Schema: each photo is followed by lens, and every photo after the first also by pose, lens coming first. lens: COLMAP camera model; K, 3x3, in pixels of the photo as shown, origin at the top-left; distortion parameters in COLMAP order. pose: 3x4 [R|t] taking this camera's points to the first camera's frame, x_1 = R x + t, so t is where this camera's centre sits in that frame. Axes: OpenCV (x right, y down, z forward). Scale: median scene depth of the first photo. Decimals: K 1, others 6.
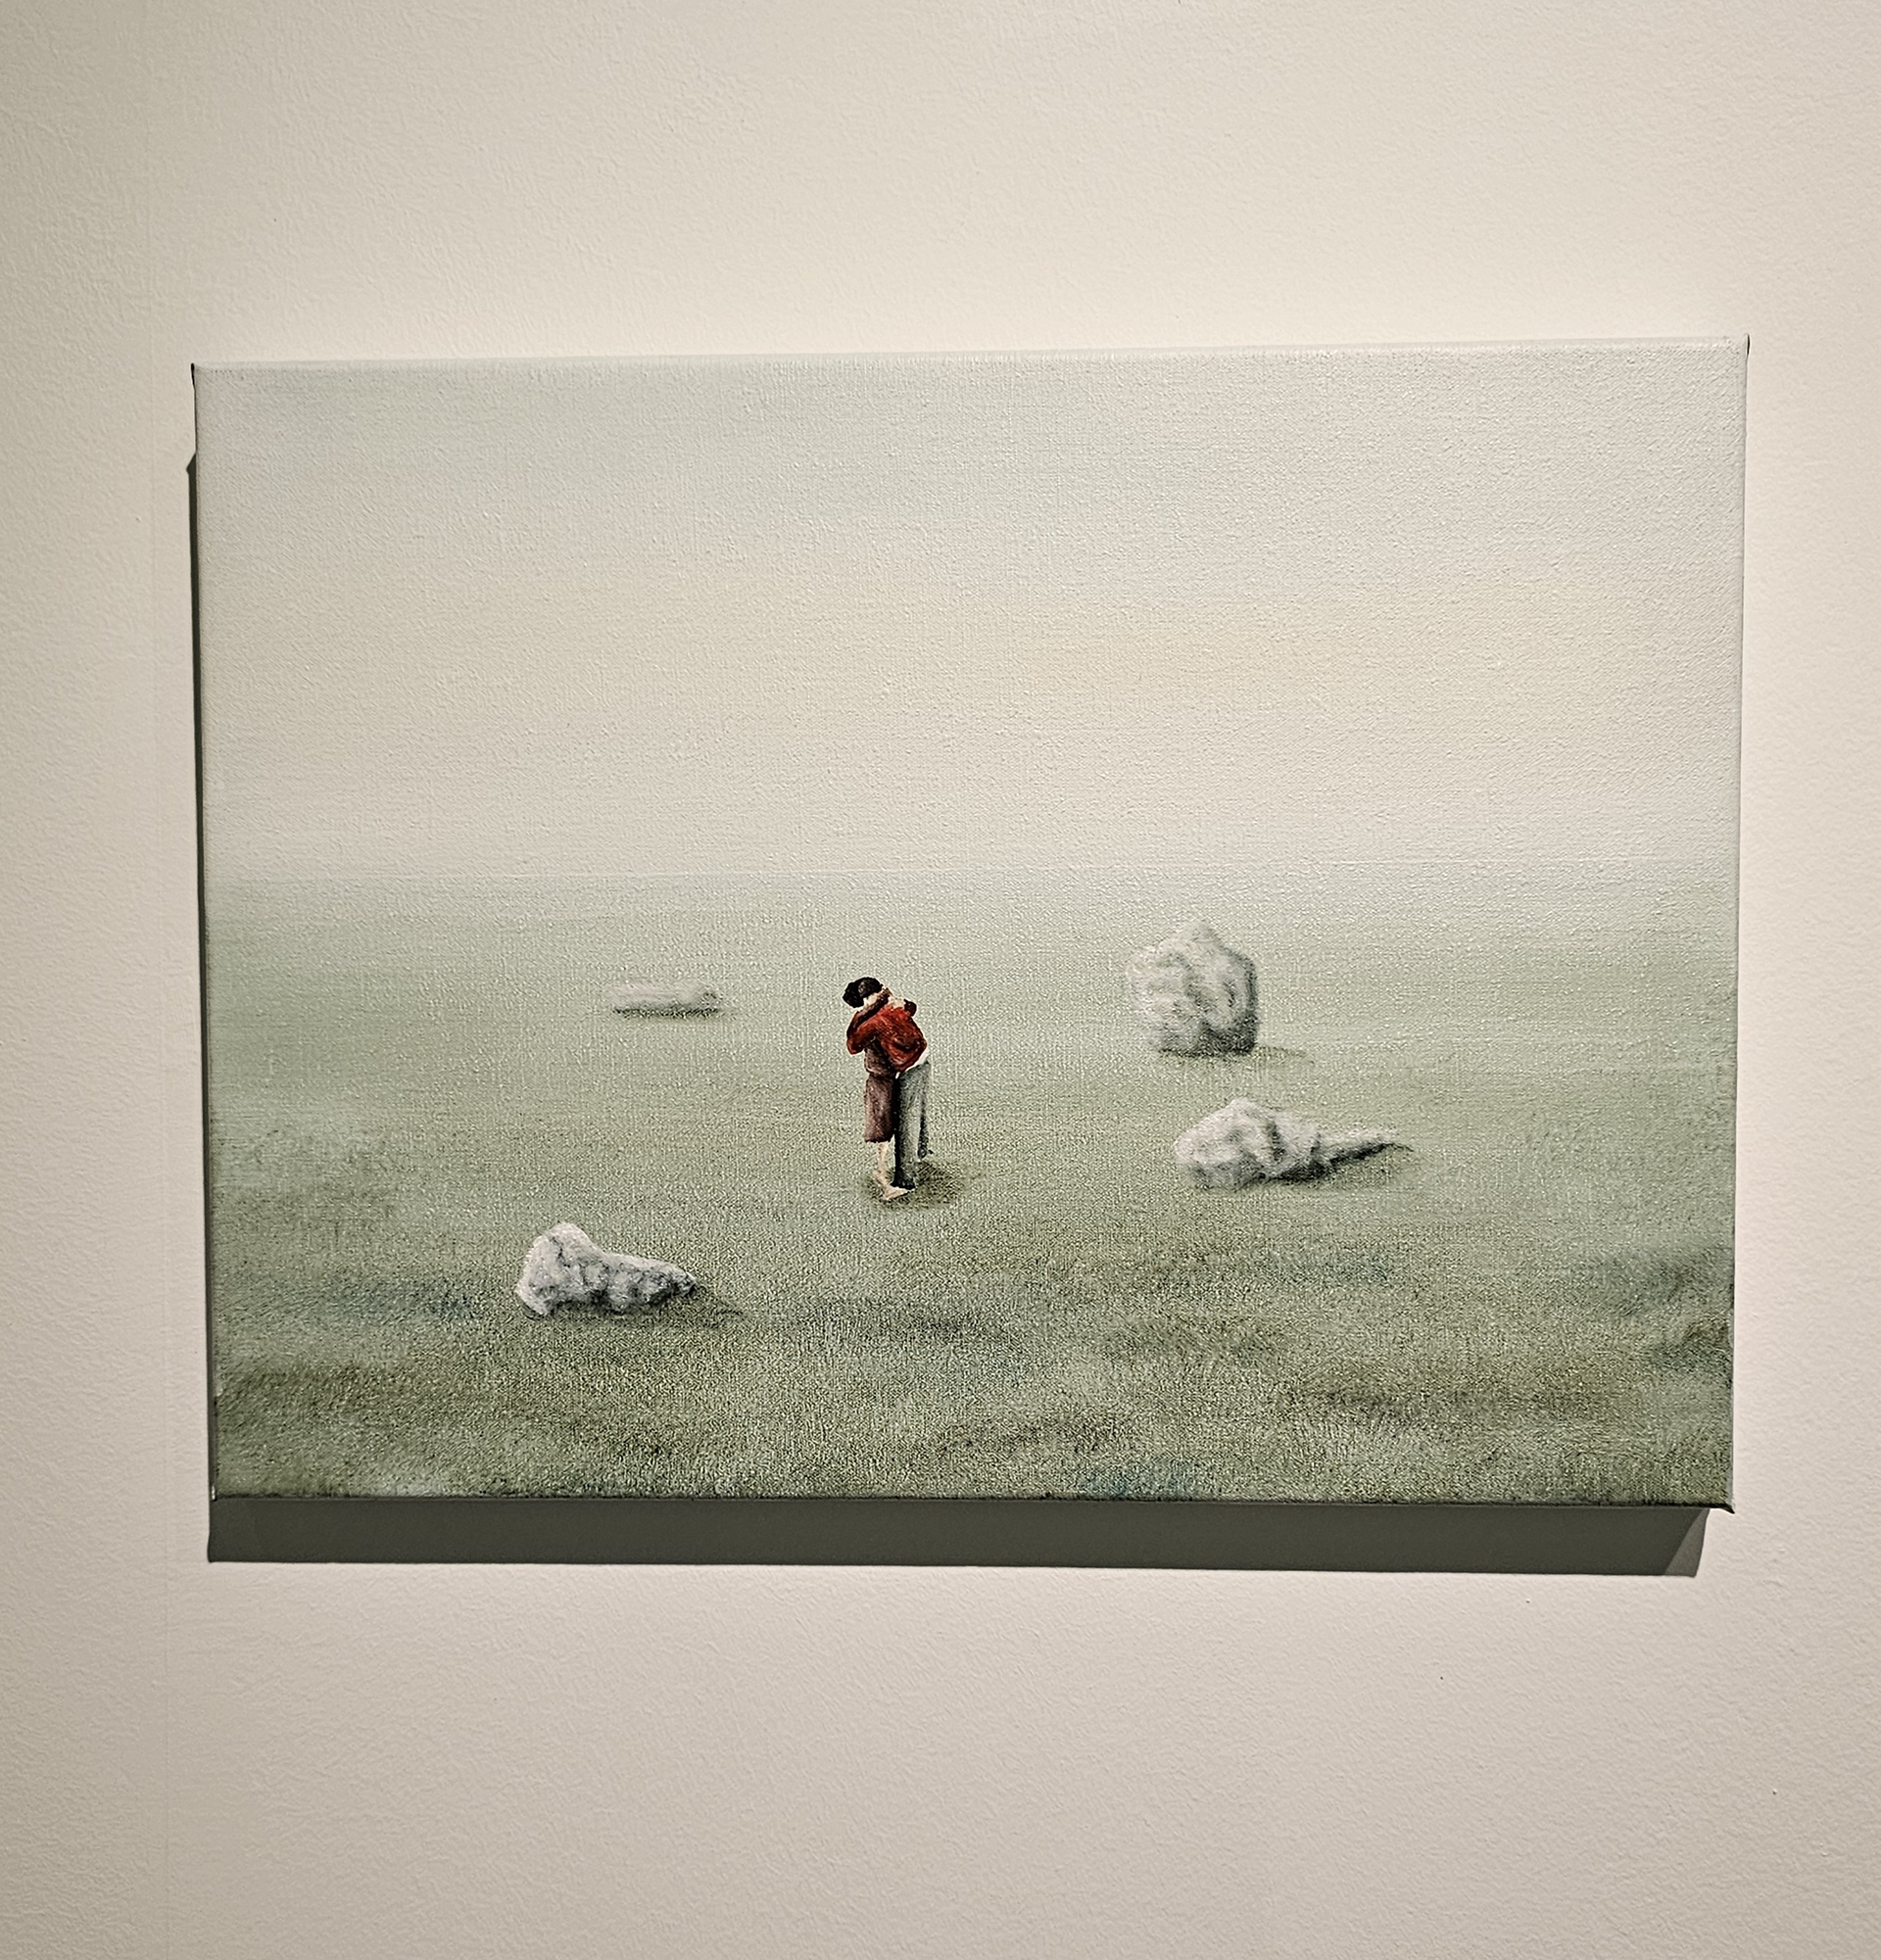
lens RADIAL K [[1534.4, 0, 879.7], [0, 1534.4, 948.2], [0, 0, 1]] dist [0.021014, 0.002288]
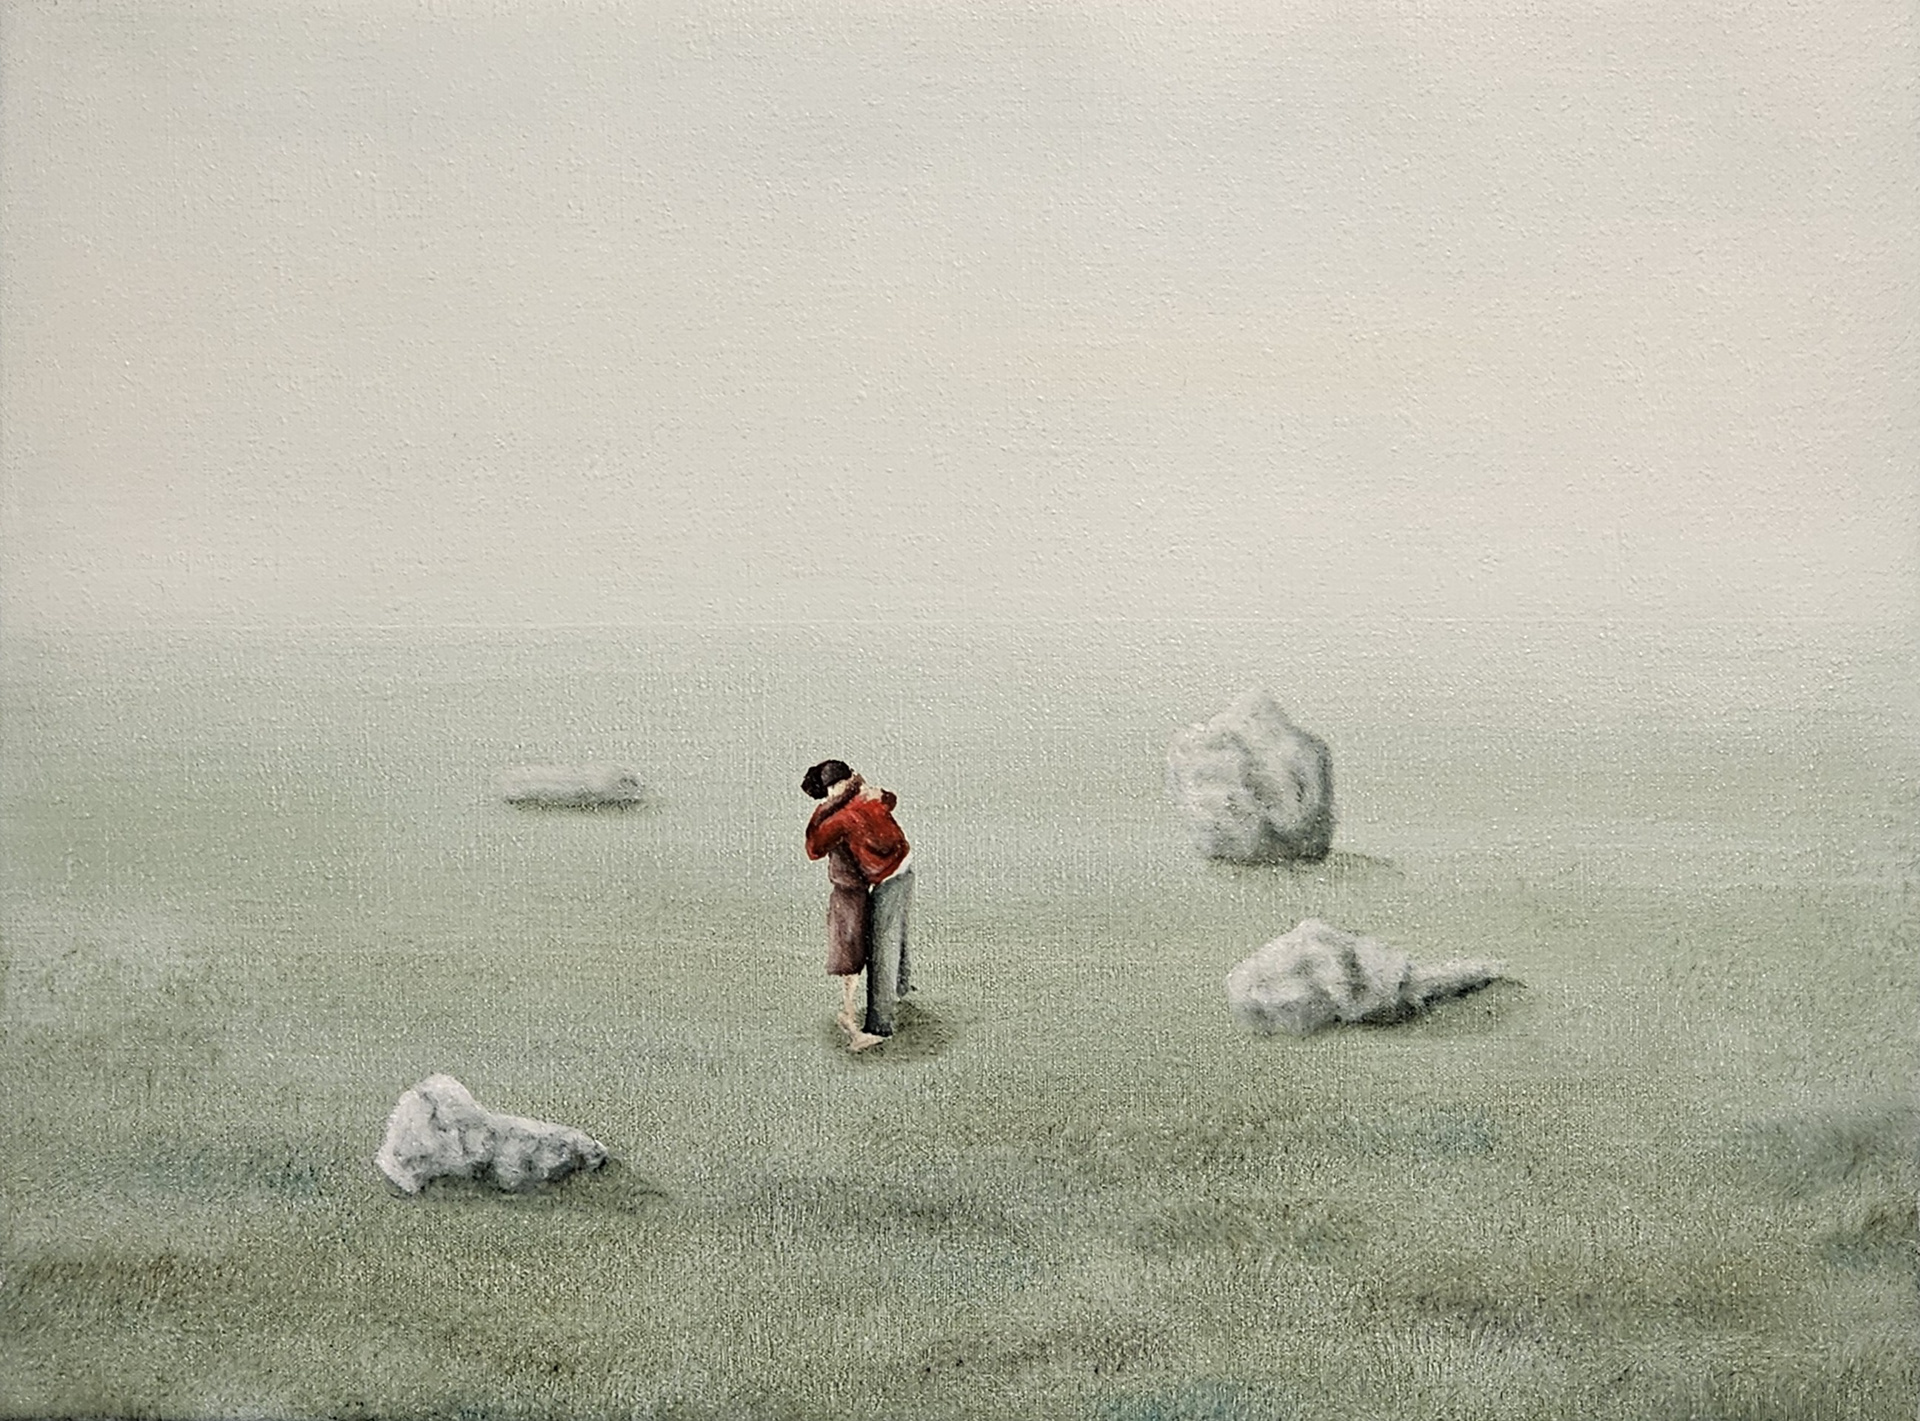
lens RADIAL K [[4051.2, 0, 961.6], [0, 4051.2, 710.6], [0, 0, 1]] dist [0.072755, 0.000000]
pose [[0.999109, 0.008739, 0.041301, -0.028304], [-0.009567, 0.999756, 0.019903, -0.047753], [-0.041117, -0.020280, 0.998949, -1.051227]]
